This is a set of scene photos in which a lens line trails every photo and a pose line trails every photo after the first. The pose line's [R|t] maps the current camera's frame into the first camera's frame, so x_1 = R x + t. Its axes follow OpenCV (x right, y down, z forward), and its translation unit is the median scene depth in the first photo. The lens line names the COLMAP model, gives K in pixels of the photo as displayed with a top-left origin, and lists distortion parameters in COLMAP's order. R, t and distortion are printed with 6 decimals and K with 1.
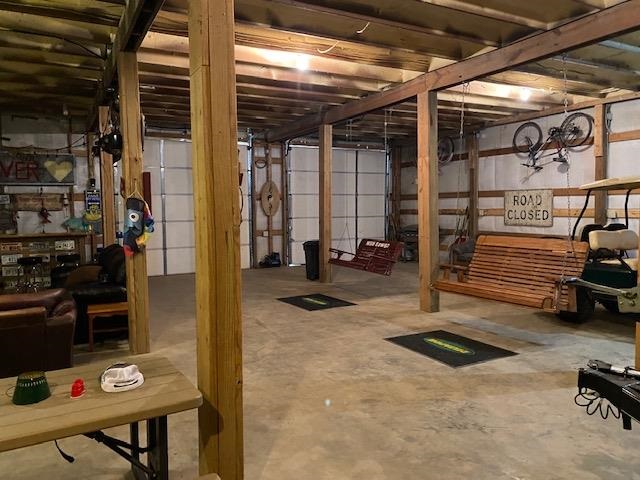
lens RADIAL K [[489.5, 0, 317.4], [0, 489.5, 239.2], [0, 0, 1]] dist [0.012334, -0.005471]
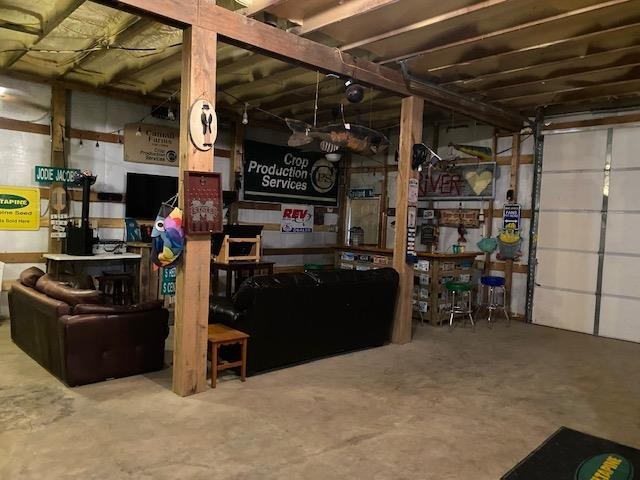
lens RADIAL K [[489.5, 0, 317.4], [0, 489.5, 239.2], [0, 0, 1]] dist [0.012334, -0.005471]
pose [[0.250325, 0.061961, -0.966177, 0.236834], [-0.109494, 0.993359, 0.035335, -0.038053], [0.961950, 0.096945, 0.255447, 0.500425]]
